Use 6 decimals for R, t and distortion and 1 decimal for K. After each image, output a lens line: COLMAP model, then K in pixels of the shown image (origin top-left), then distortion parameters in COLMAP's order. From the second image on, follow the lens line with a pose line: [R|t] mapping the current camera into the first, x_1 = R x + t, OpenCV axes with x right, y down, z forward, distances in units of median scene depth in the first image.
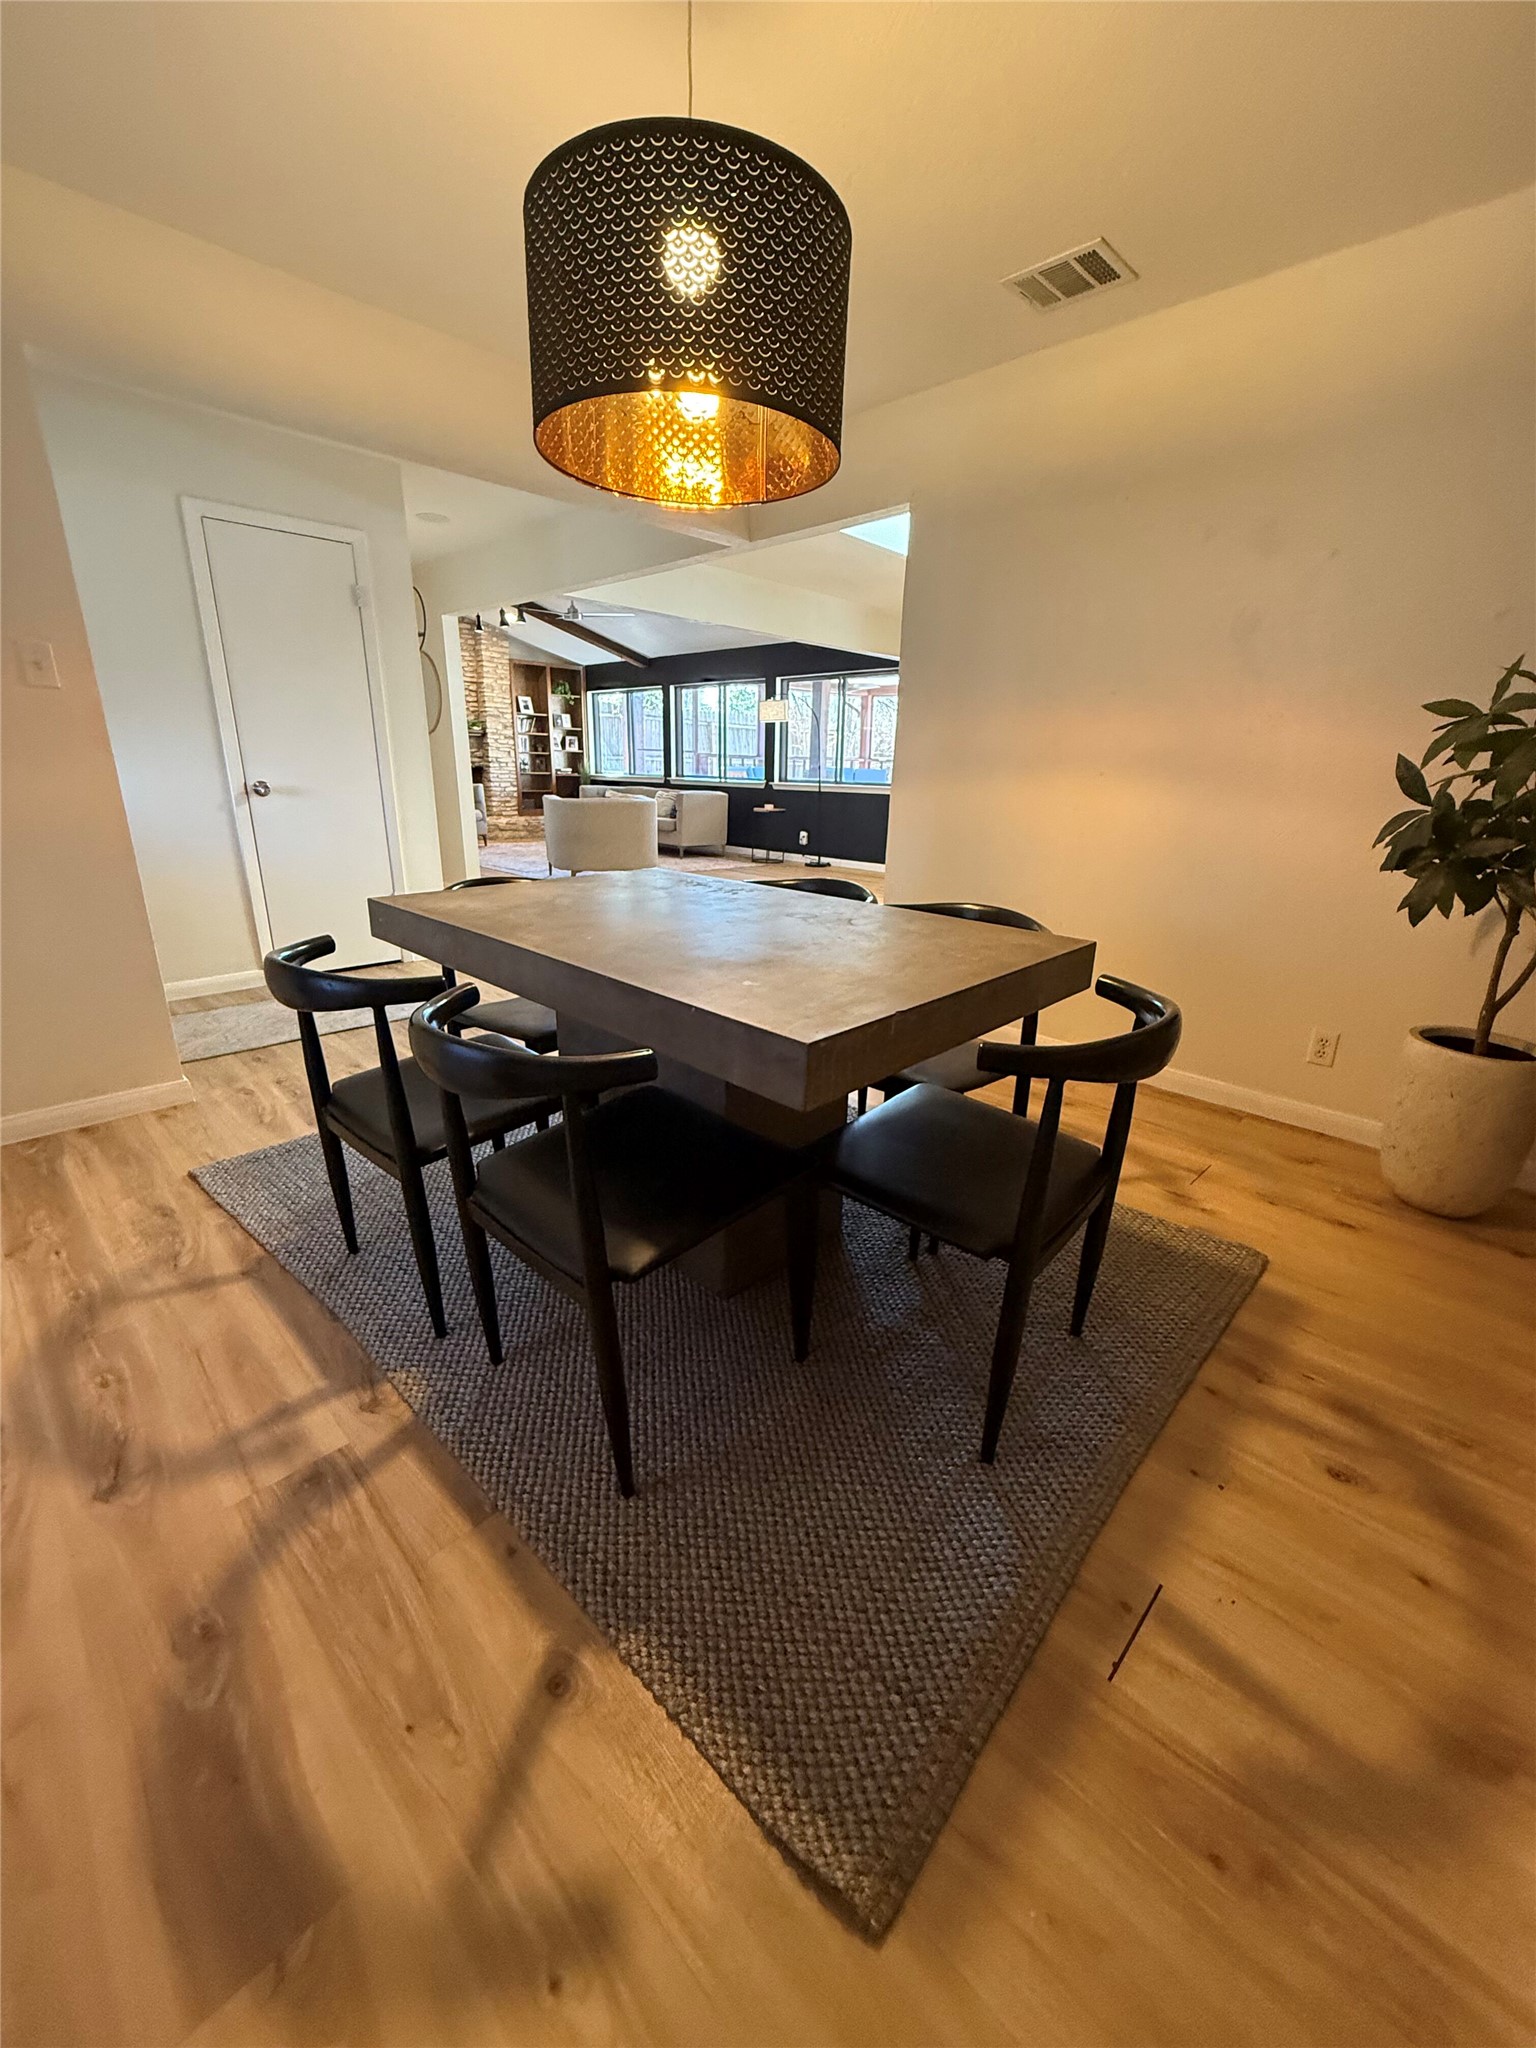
lens RADIAL K [[801.9, 0, 762.1], [0, 801.9, 1011.9], [0, 0, 1]] dist [0.001191, 0.000026]
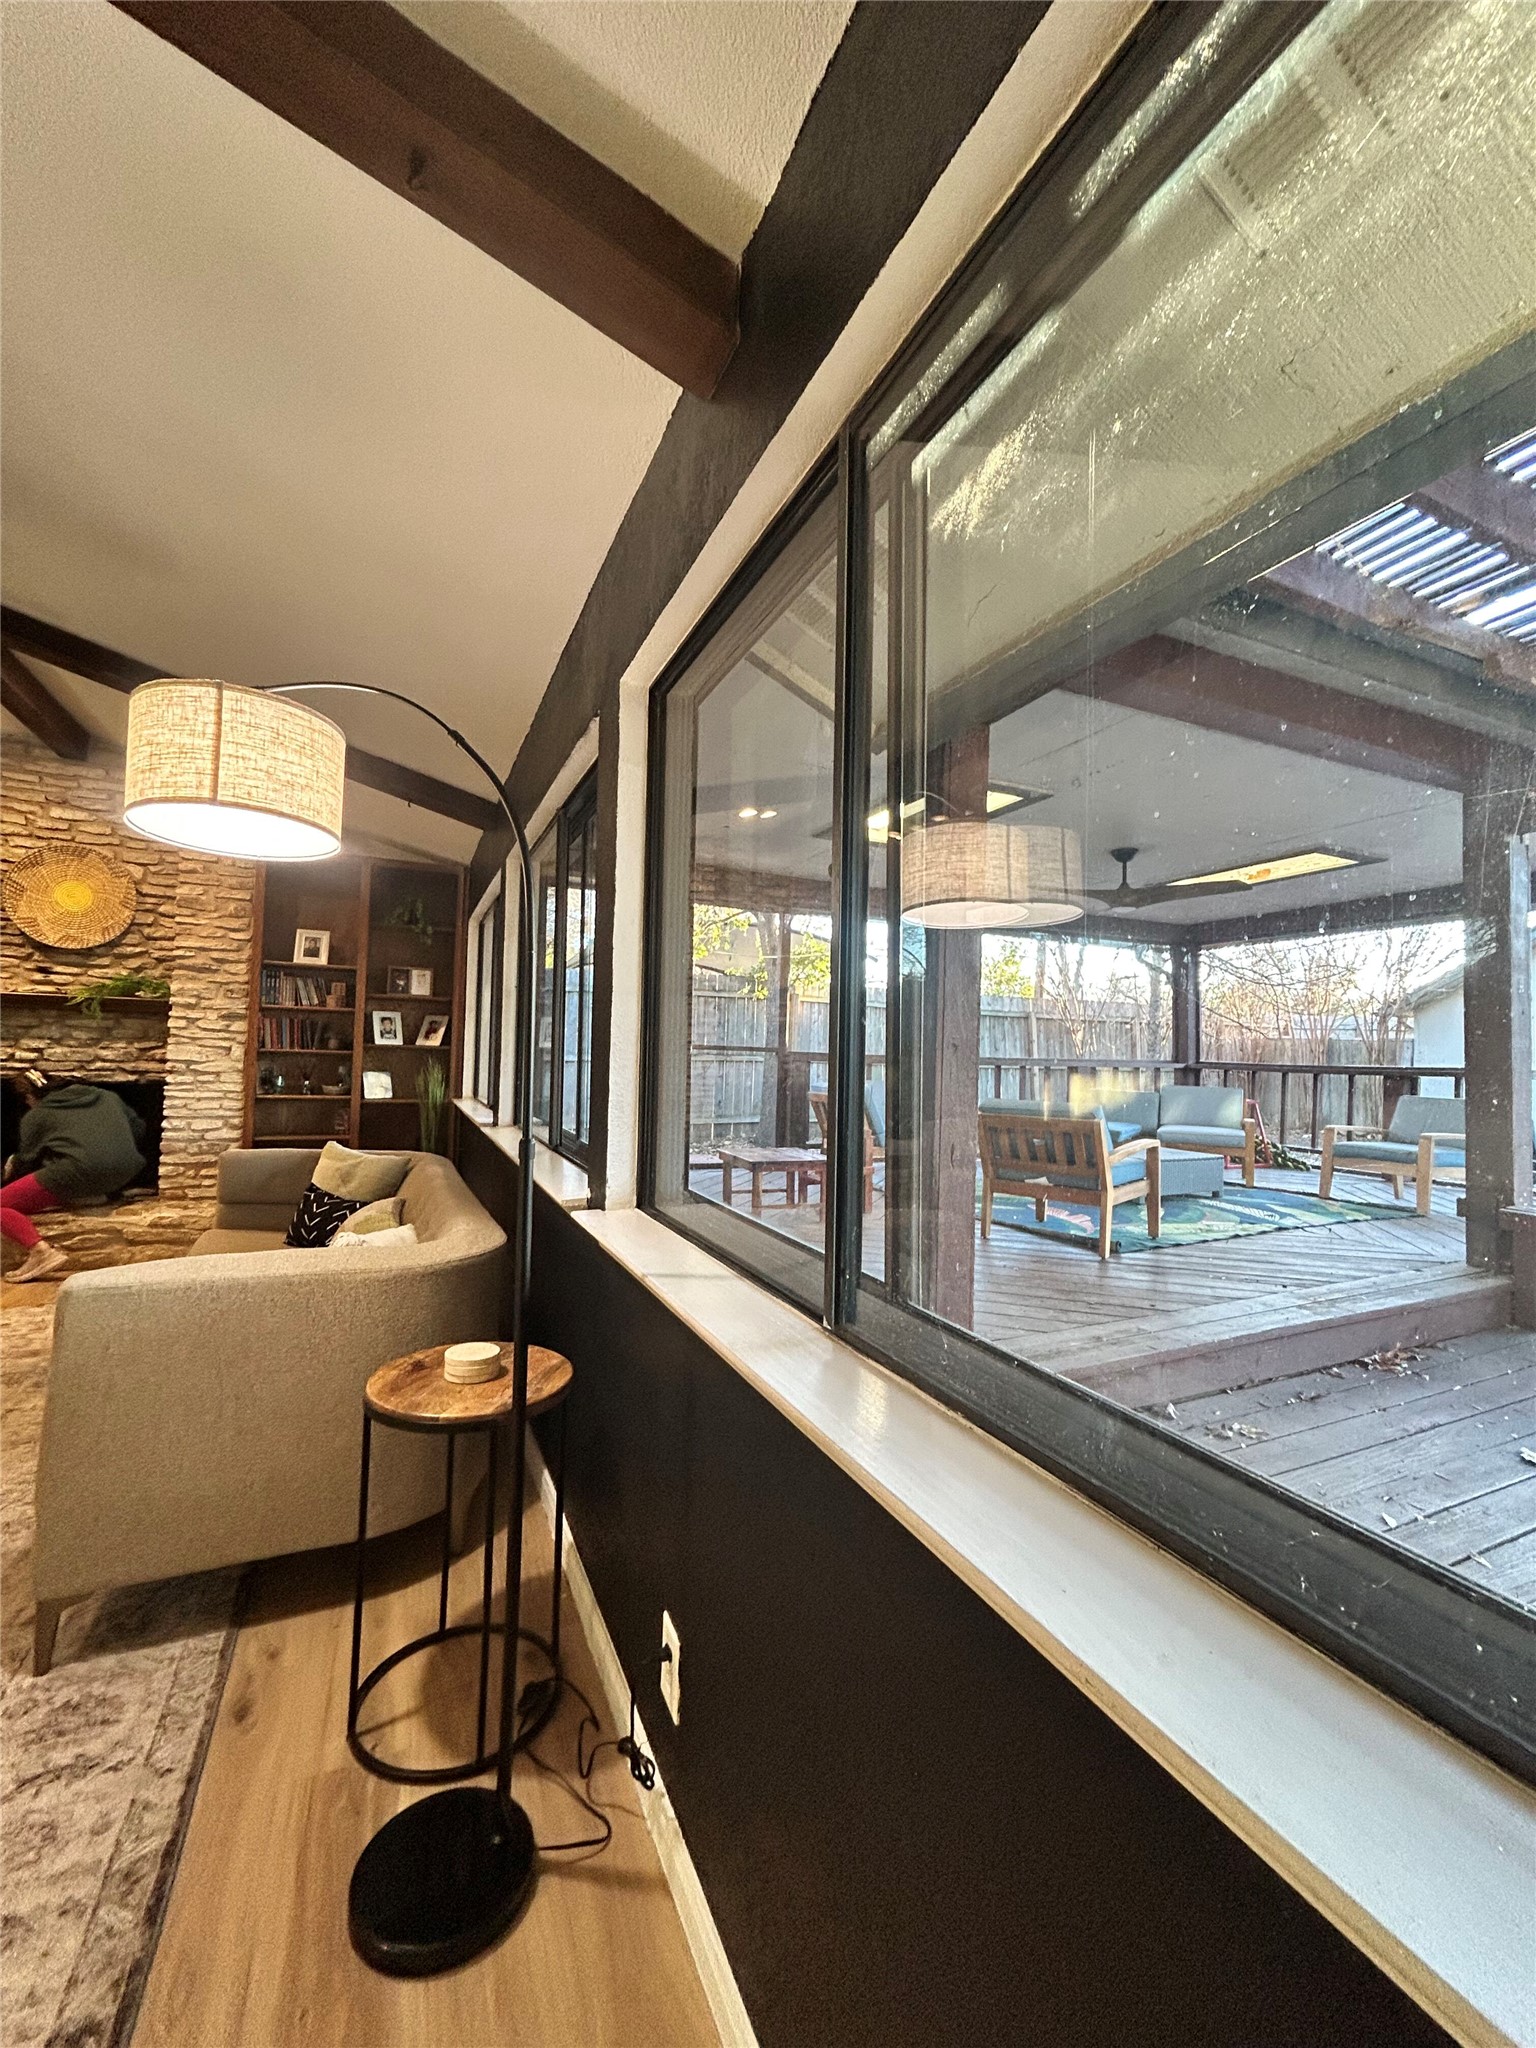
lens RADIAL K [[823.4, 0, 770.4], [0, 823.4, 1012.5], [0, 0, 1]] dist [-0.002529, 0.000270]
pose [[0.939525, -0.014119, -0.342190, 0.097525], [-0.106968, 0.937069, -0.332356, -0.230520], [0.325348, 0.348860, 0.878889, 0.712459]]
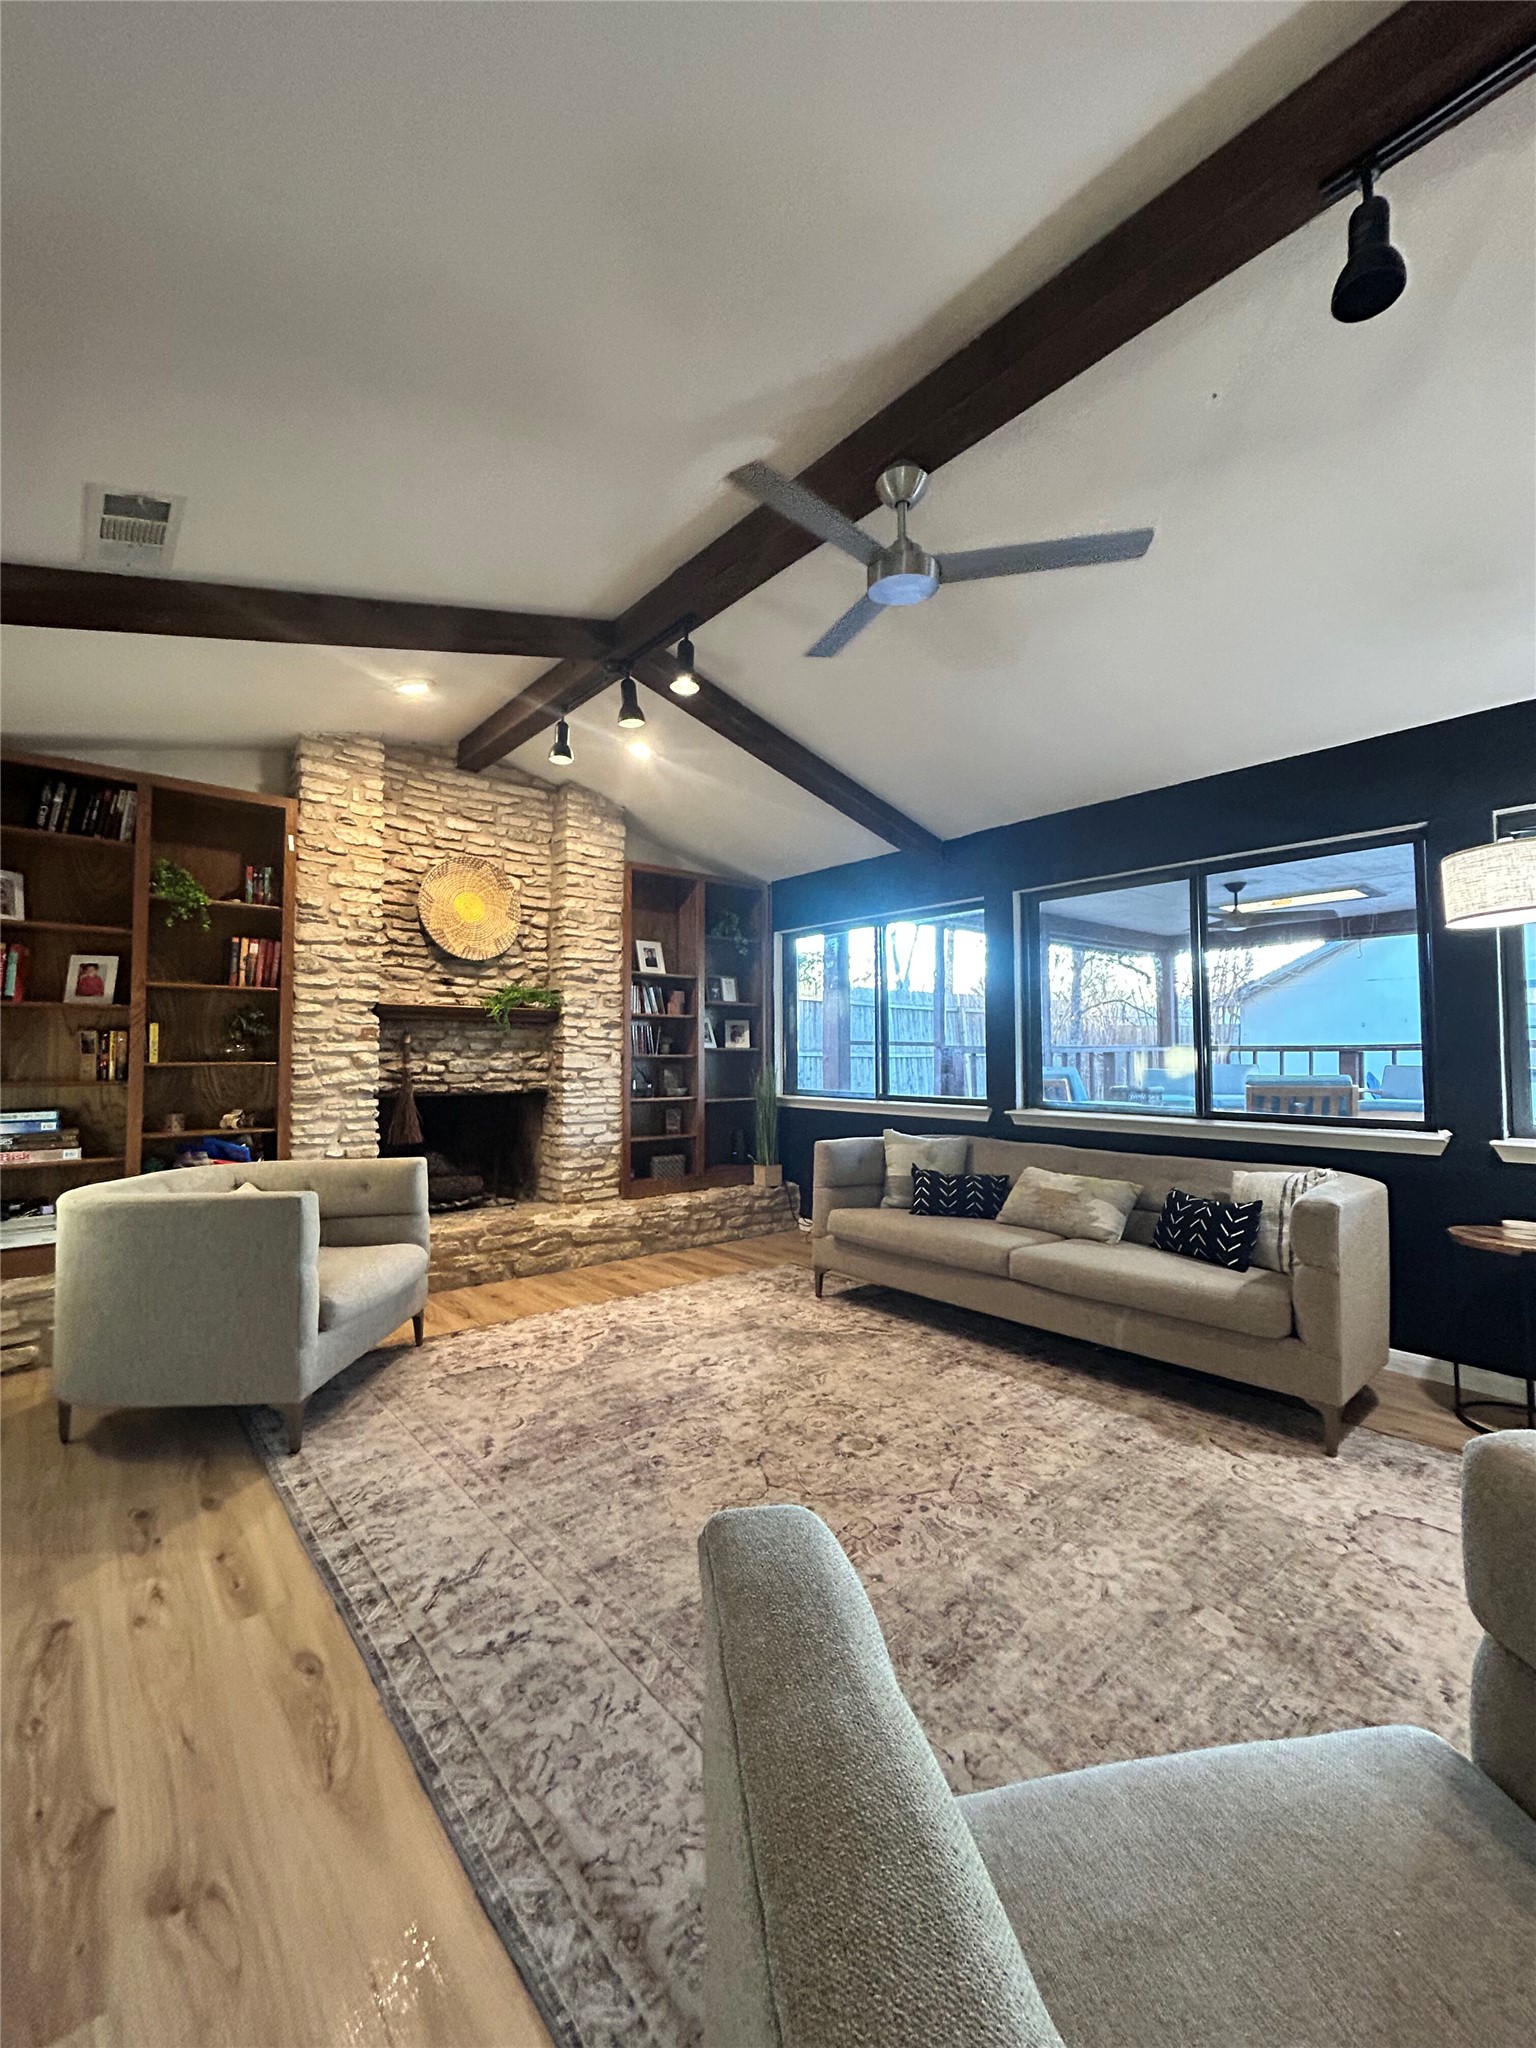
lens RADIAL K [[823.4, 0, 770.4], [0, 823.4, 1012.5], [0, 0, 1]] dist [-0.002529, 0.000270]
pose [[0.996968, -0.027336, -0.072852, -0.195863], [0.000875, 0.940143, -0.340779, -0.194293], [0.077807, 0.339682, 0.937316, 0.582215]]
